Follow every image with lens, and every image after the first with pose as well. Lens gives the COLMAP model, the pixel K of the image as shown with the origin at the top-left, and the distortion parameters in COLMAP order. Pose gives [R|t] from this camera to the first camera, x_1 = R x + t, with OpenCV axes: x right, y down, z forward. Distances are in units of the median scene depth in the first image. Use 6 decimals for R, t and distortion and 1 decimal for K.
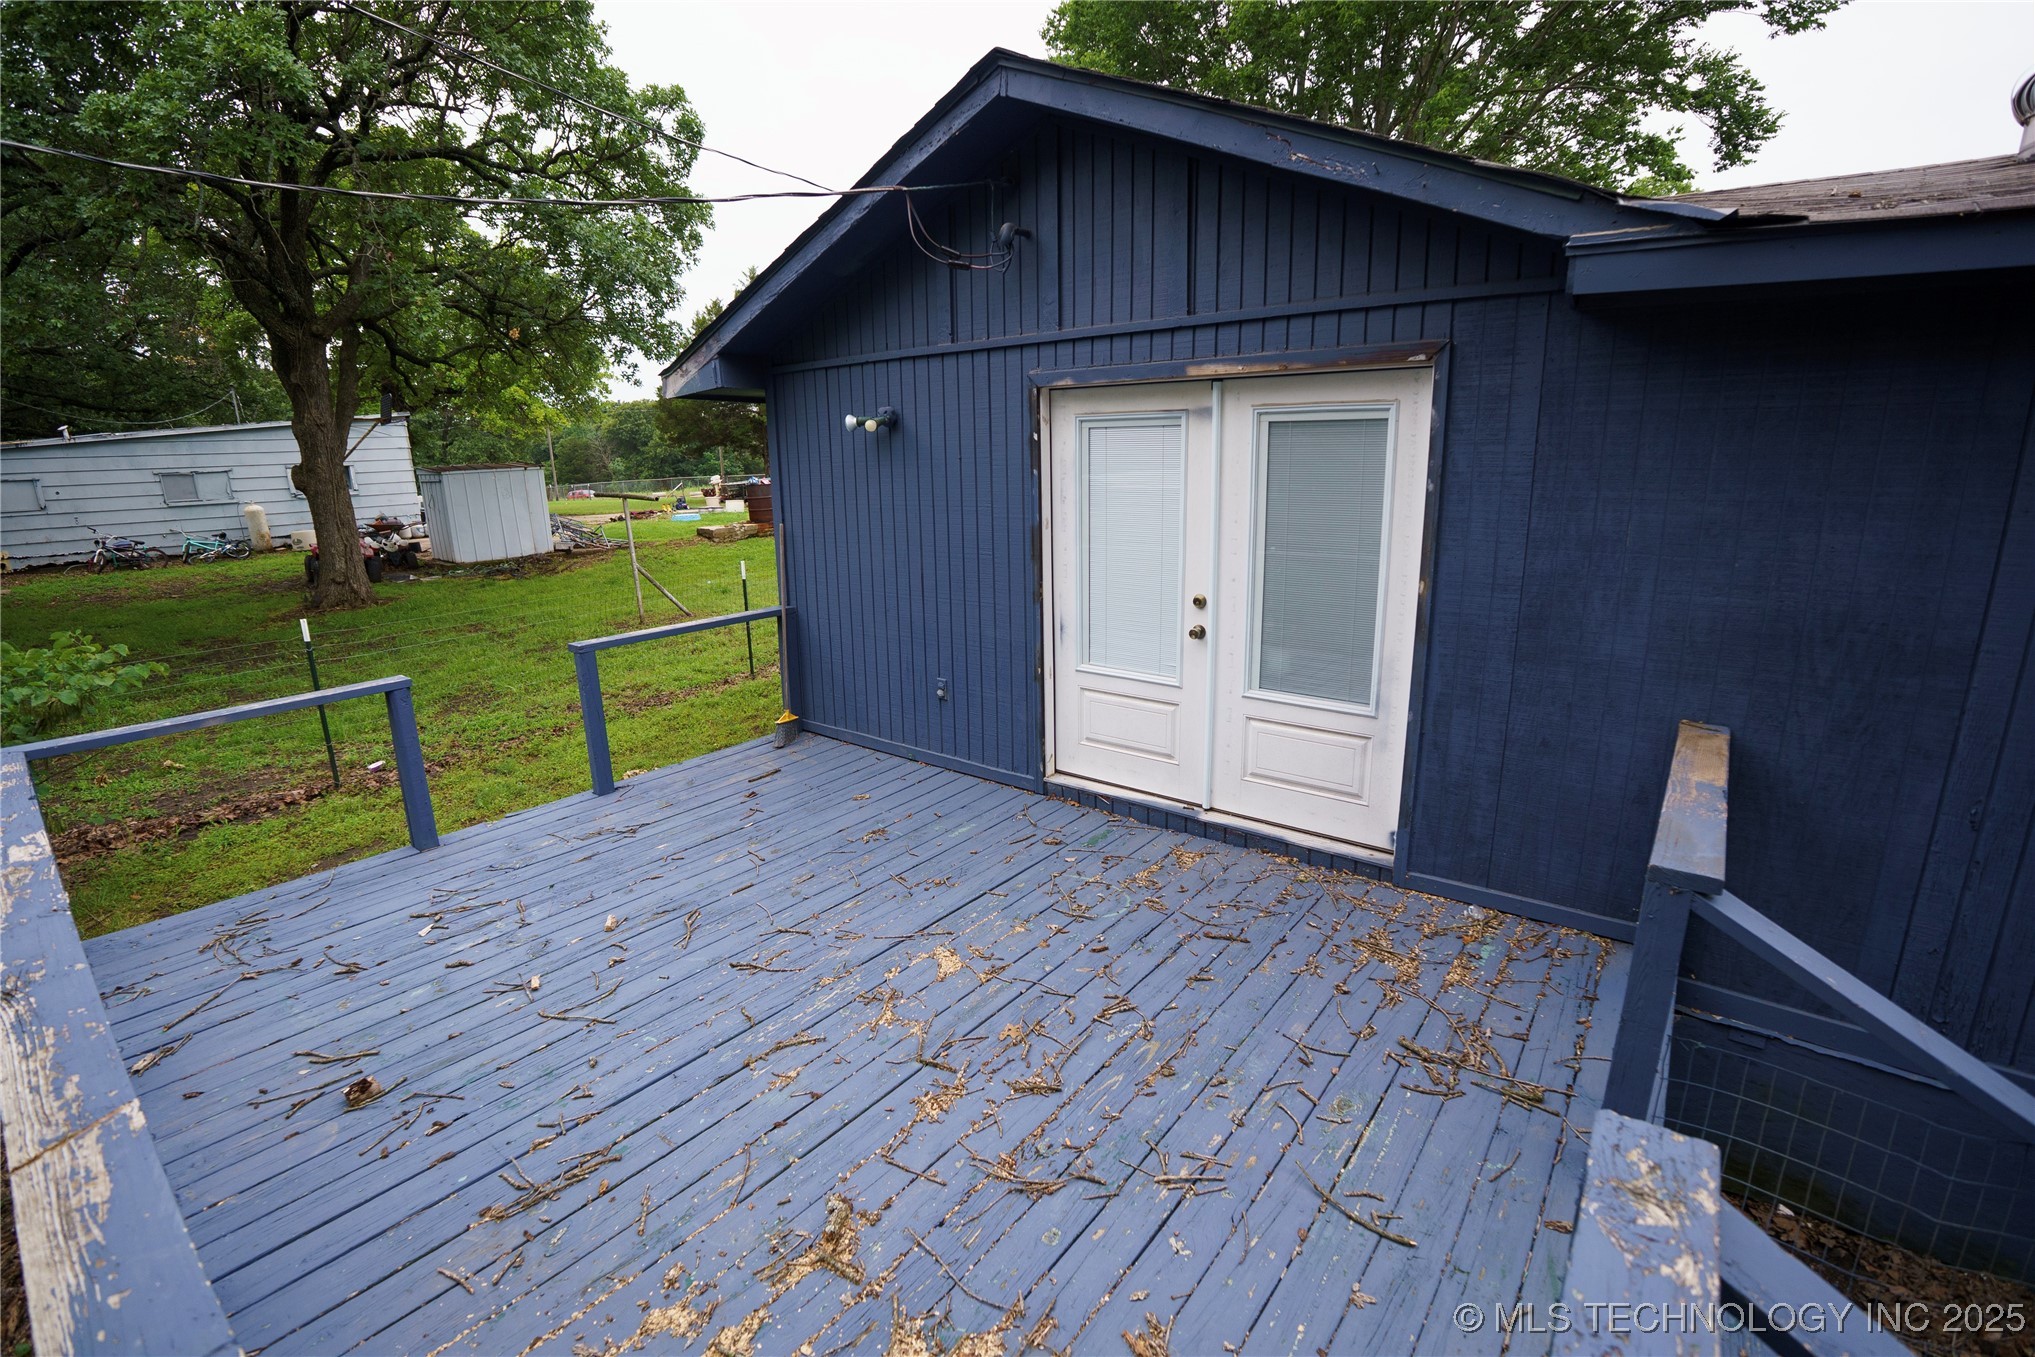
lens RADIAL K [[879.7, 0, 1017.5], [0, 879.7, 678.5], [0, 0, 1]] dist [-0.076926, 0.016778]
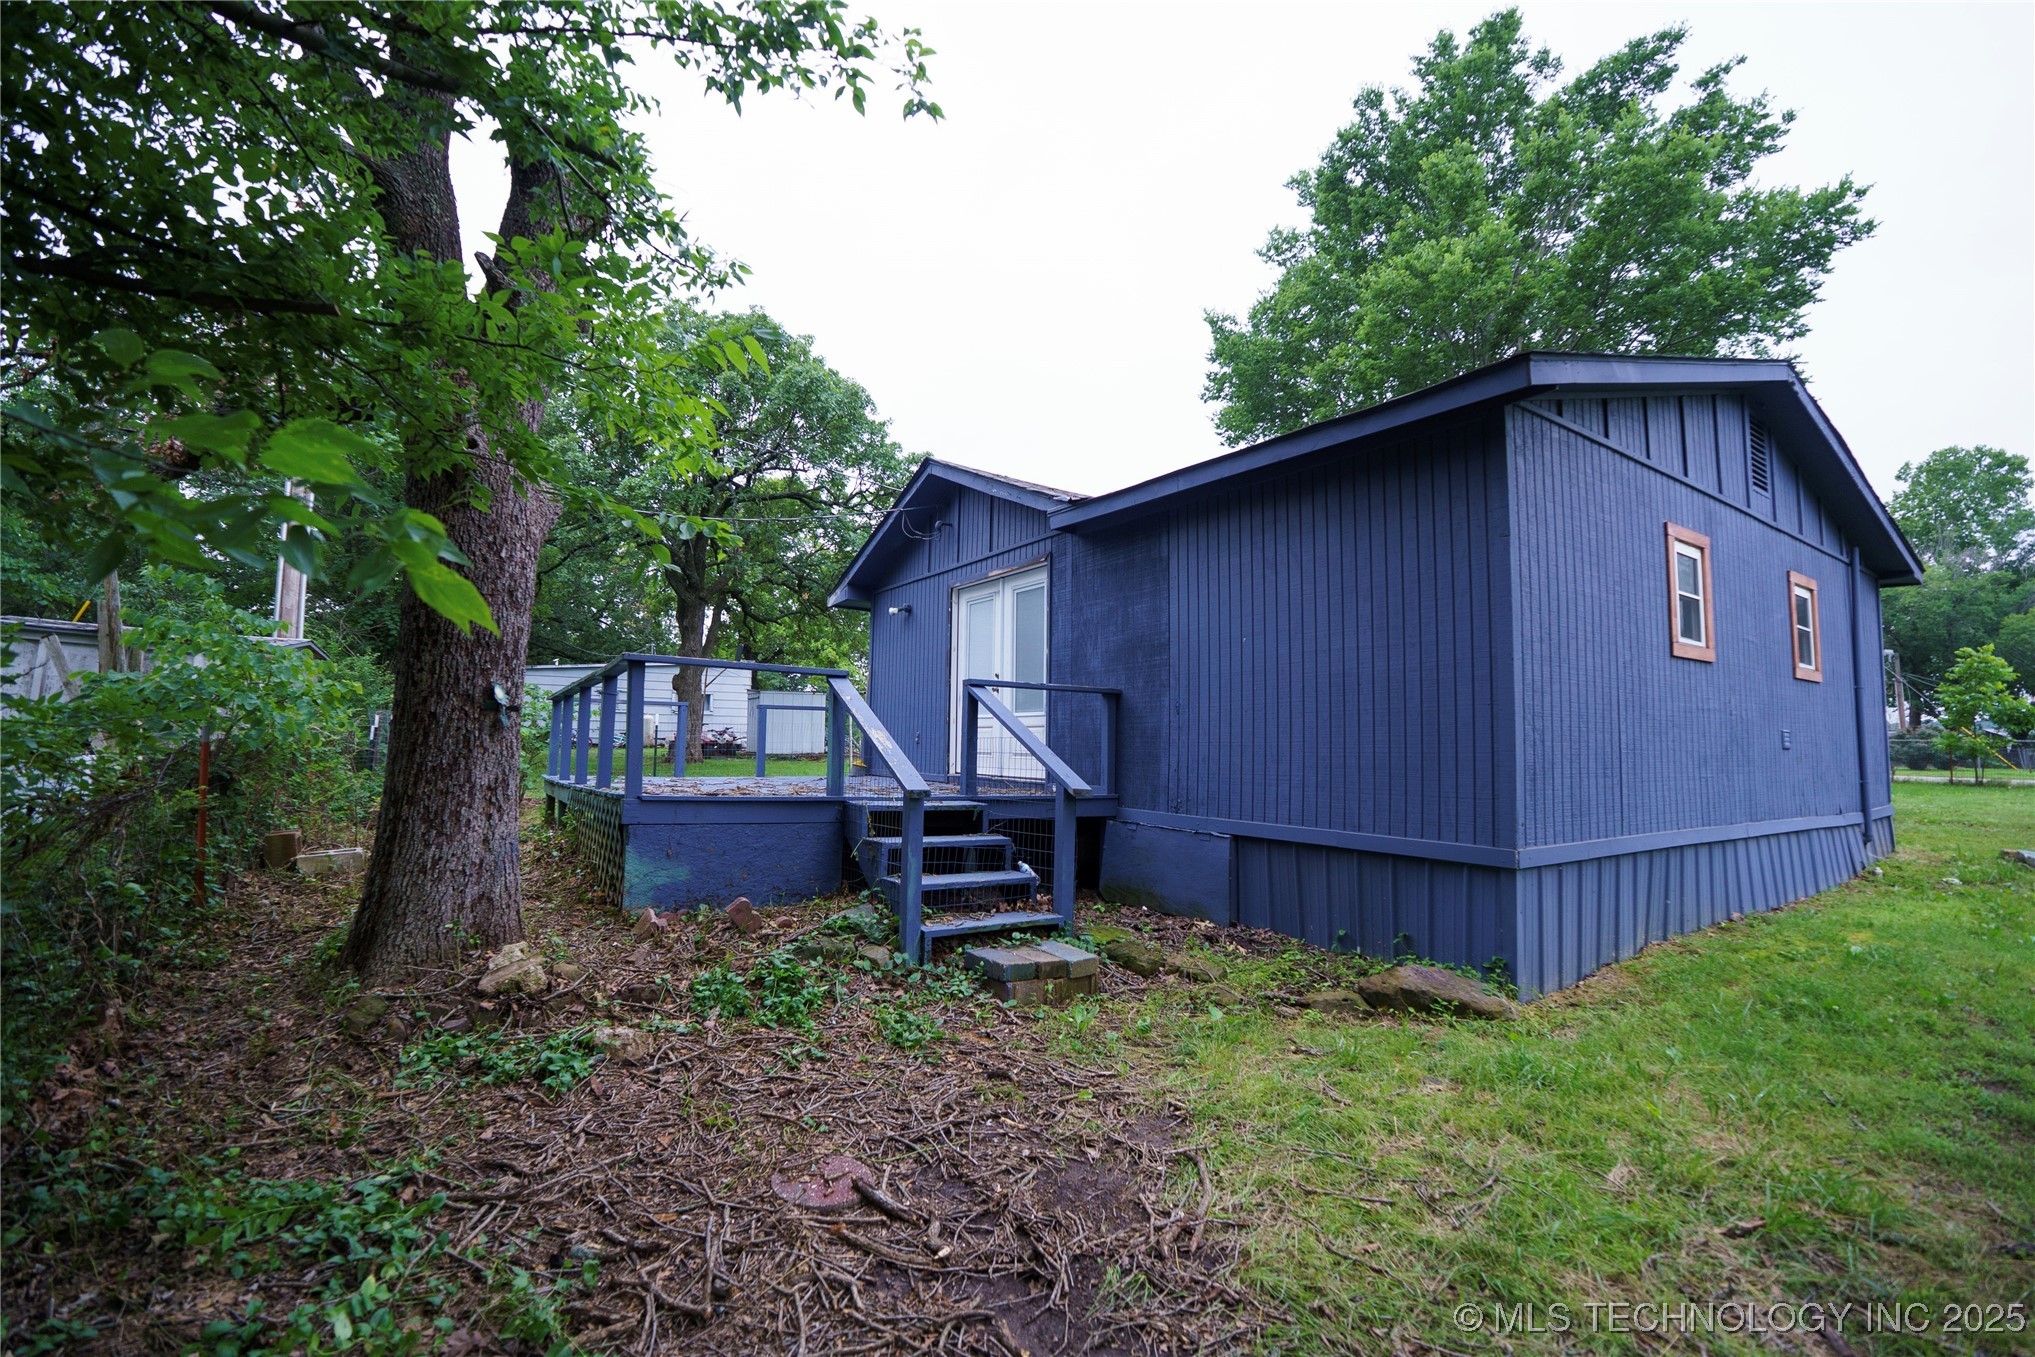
lens RADIAL K [[879.7, 0, 1017.5], [0, 879.7, 678.5], [0, 0, 1]] dist [-0.076926, 0.016778]
pose [[0.945532, 0.009687, -0.325385, 0.802659], [-0.112823, 0.947356, -0.299647, 0.473438], [0.305352, 0.320037, 0.896848, -0.782764]]
